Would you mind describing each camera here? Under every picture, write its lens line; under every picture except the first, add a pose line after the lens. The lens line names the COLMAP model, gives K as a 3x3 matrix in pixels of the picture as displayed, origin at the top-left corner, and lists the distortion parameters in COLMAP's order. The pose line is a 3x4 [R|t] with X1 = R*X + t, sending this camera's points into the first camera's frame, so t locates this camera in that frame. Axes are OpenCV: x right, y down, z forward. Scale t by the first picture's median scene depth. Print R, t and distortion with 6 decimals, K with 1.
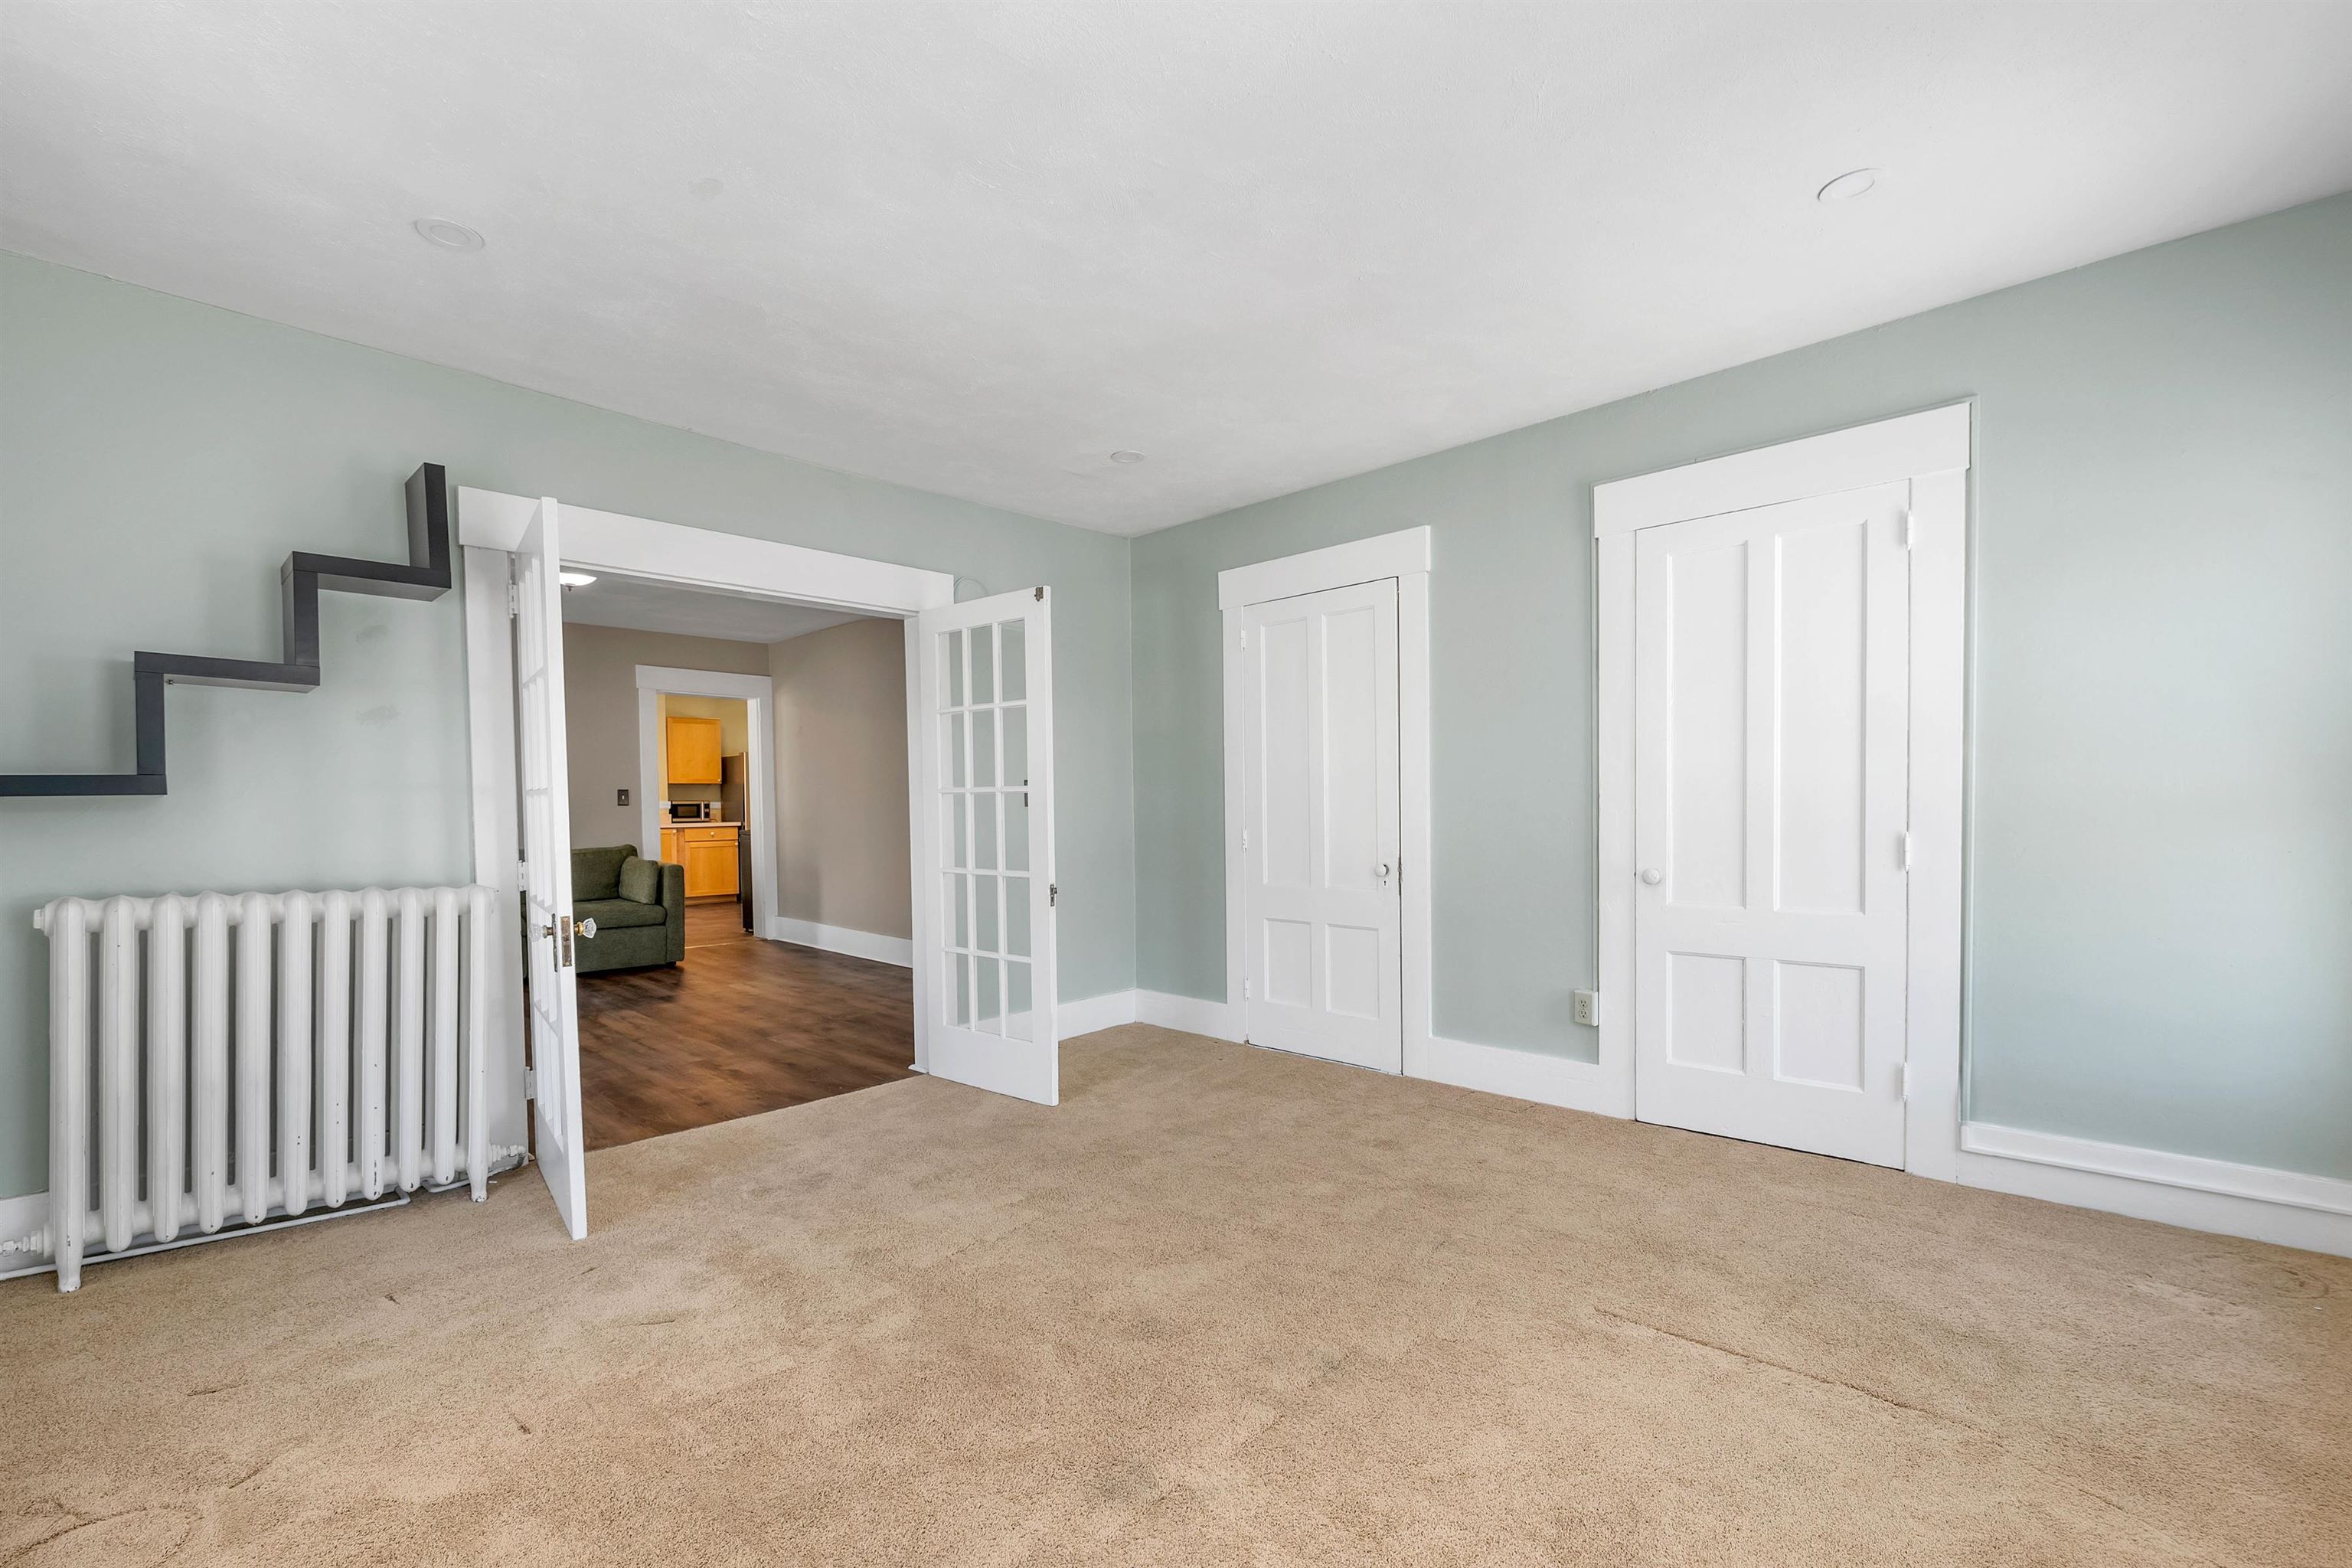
lens RADIAL K [[1011.8, 0, 1176.0], [0, 1011.8, 784.0], [0, 0, 1]] dist [-0.001379, -0.000064]
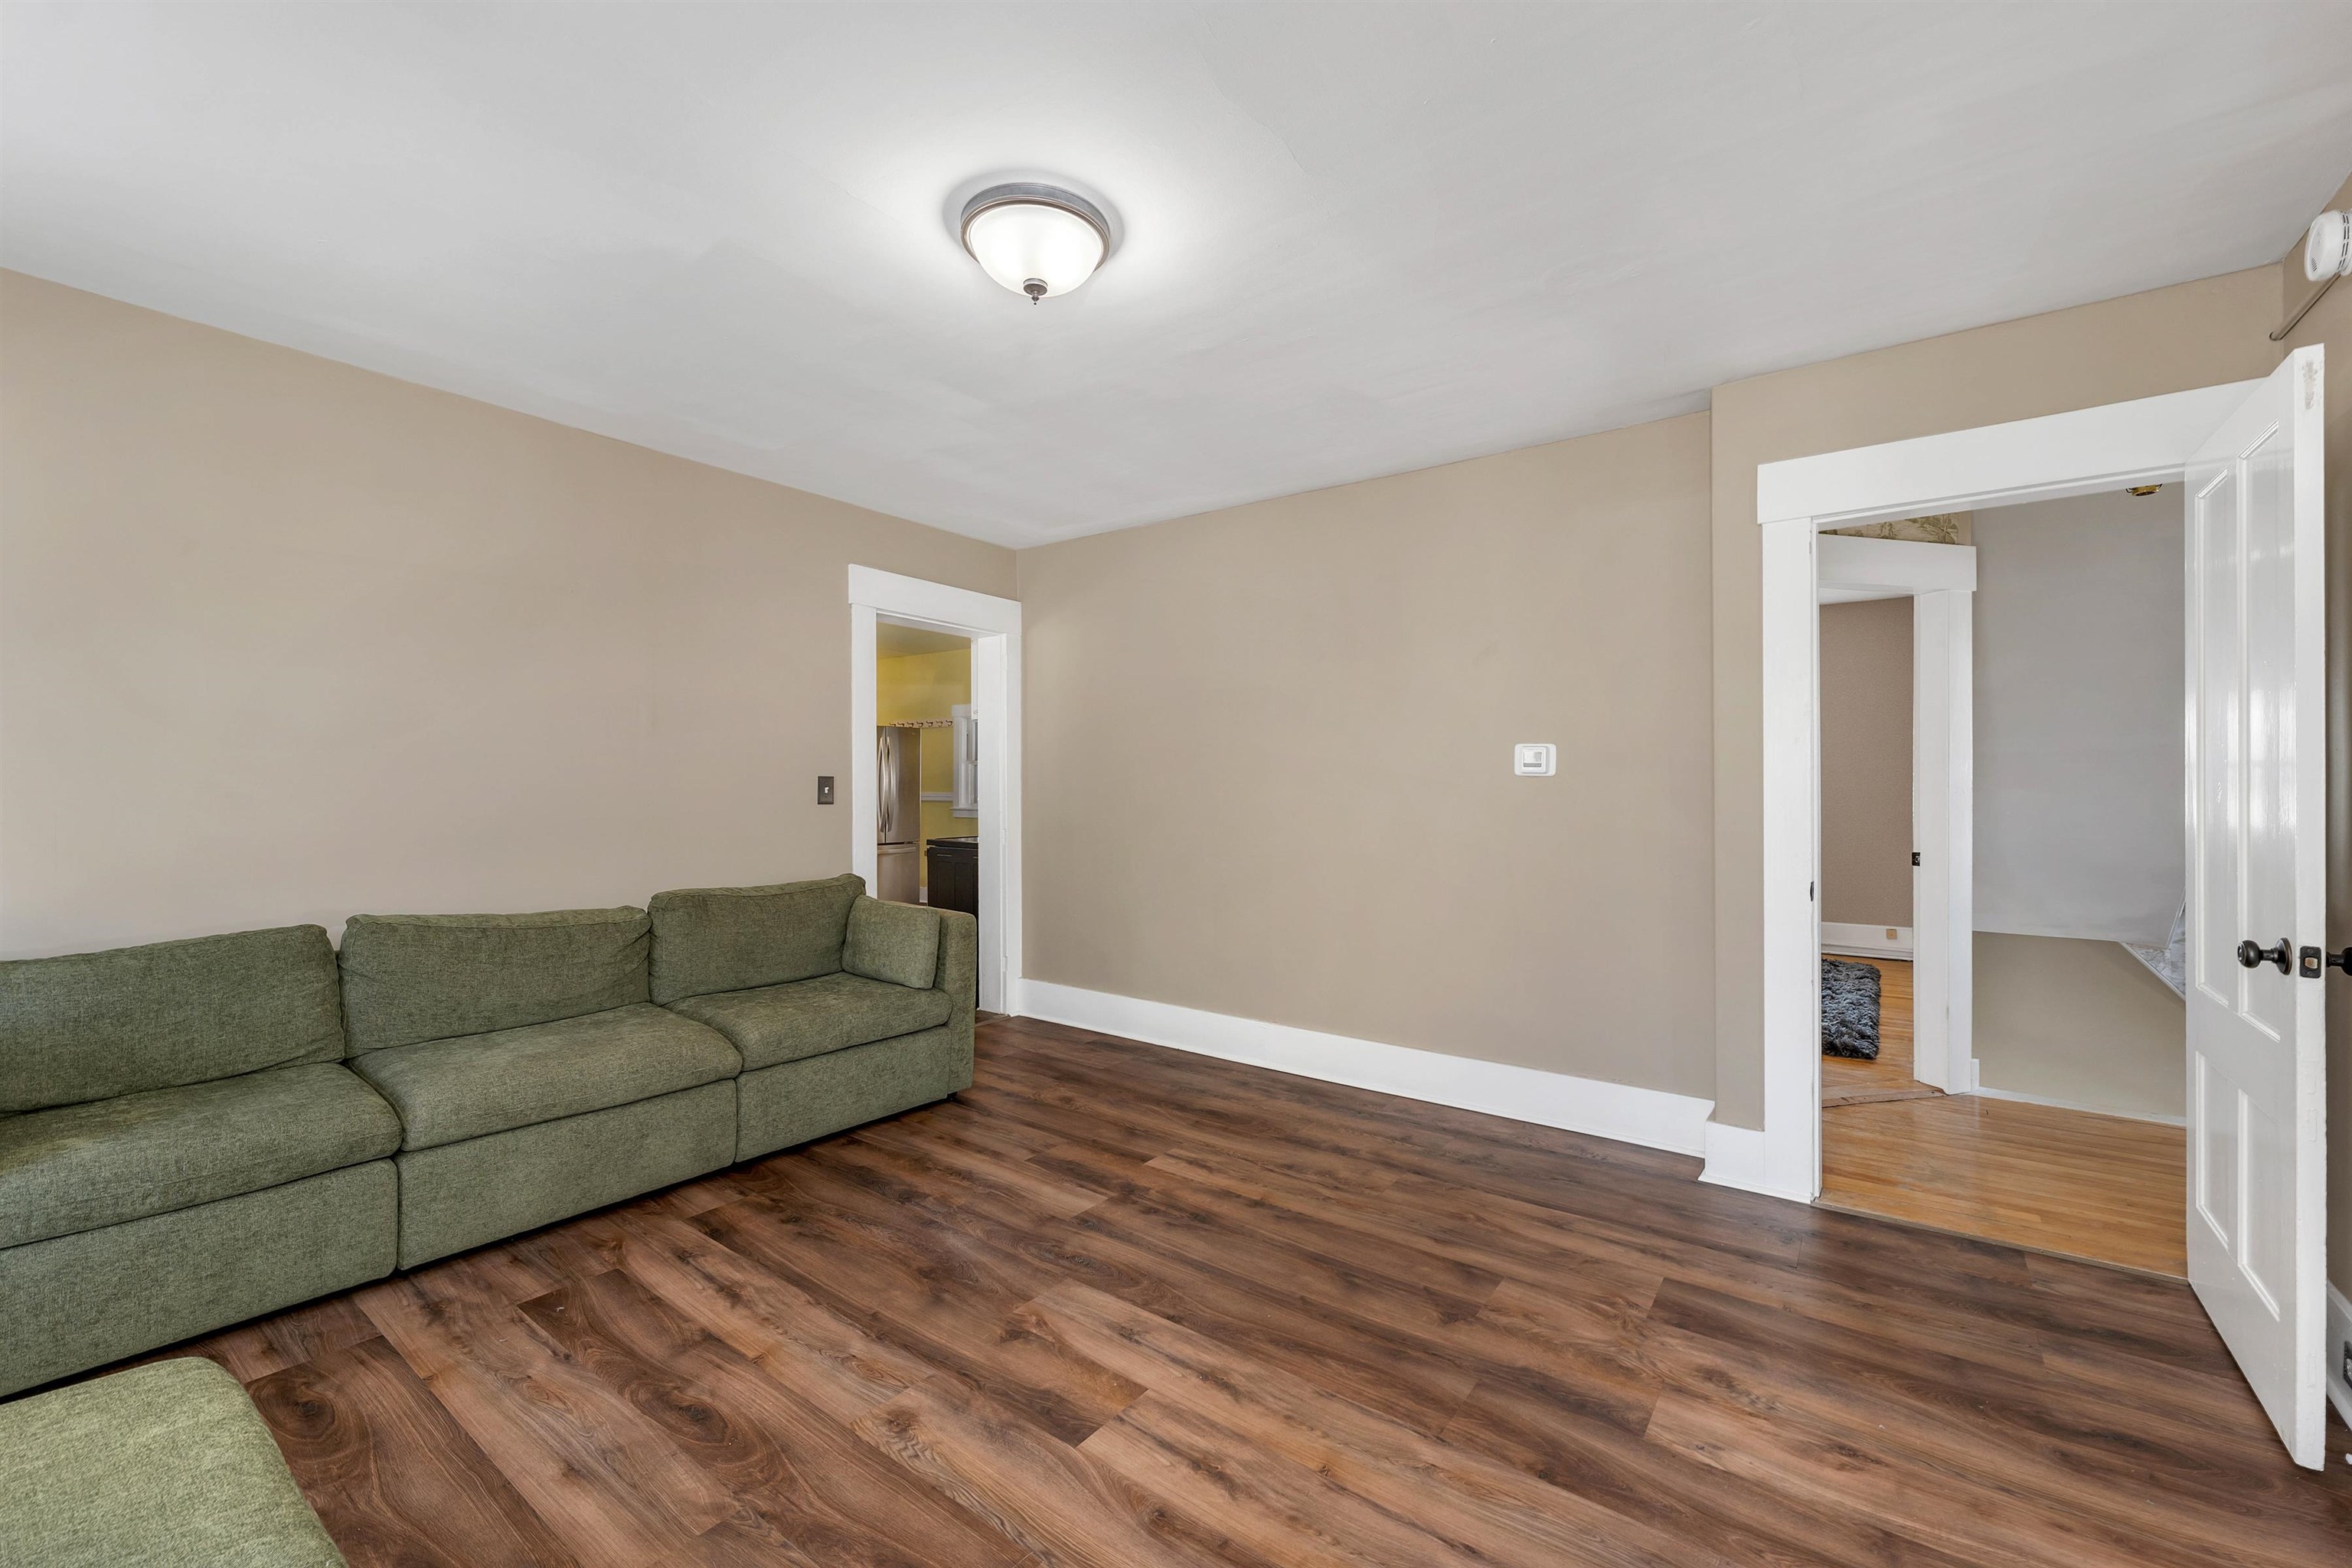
lens RADIAL K [[959.9, 0, 1176.0], [0, 959.9, 784.0], [0, 0, 1]] dist [0.000251, 0.000050]
pose [[0.993341, 0.021199, 0.113243, -0.445991], [-0.020481, 0.999762, -0.007506, 0.010589], [-0.113375, 0.005137, 0.993539, 0.474196]]
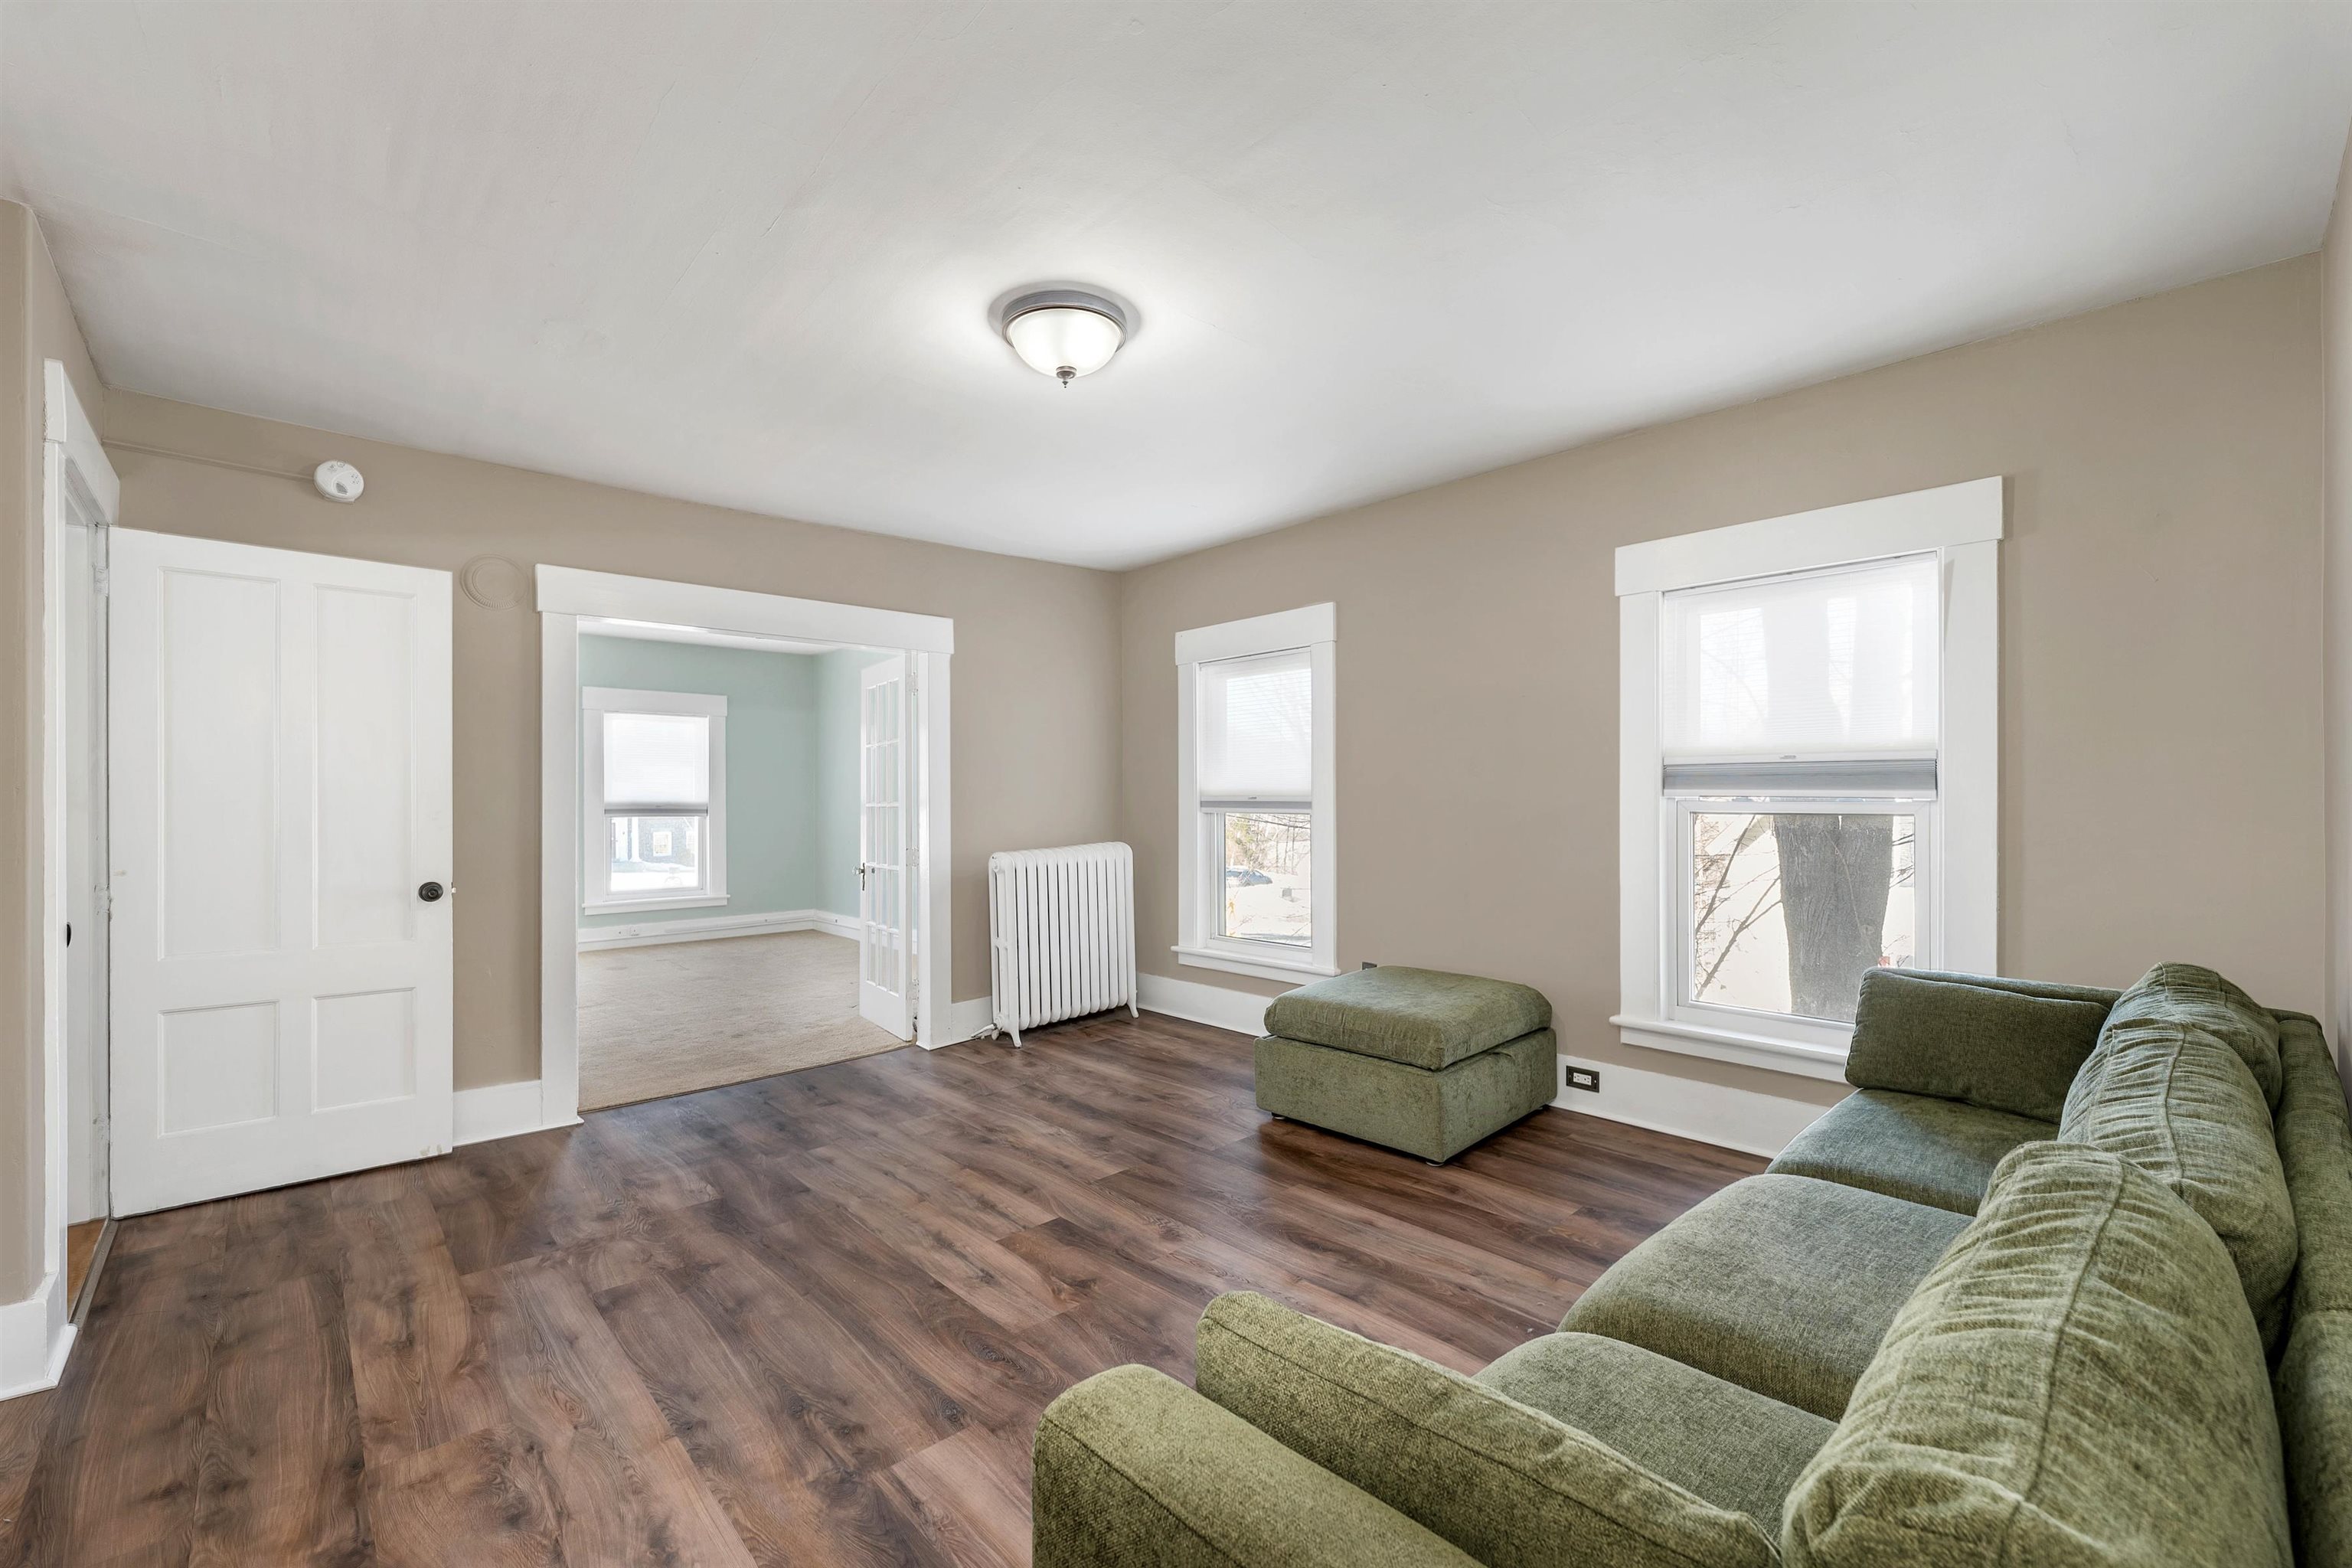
lens RADIAL K [[973.0, 0, 1174.4], [0, 973.0, 798.1], [0, 0, 1]] dist [-0.000884, -0.000071]
pose [[-0.996943, 0.023640, 0.074473, -0.519862], [0.023919, 0.999710, 0.002859, 0.010835], [-0.074384, 0.004631, -0.997219, 1.116739]]
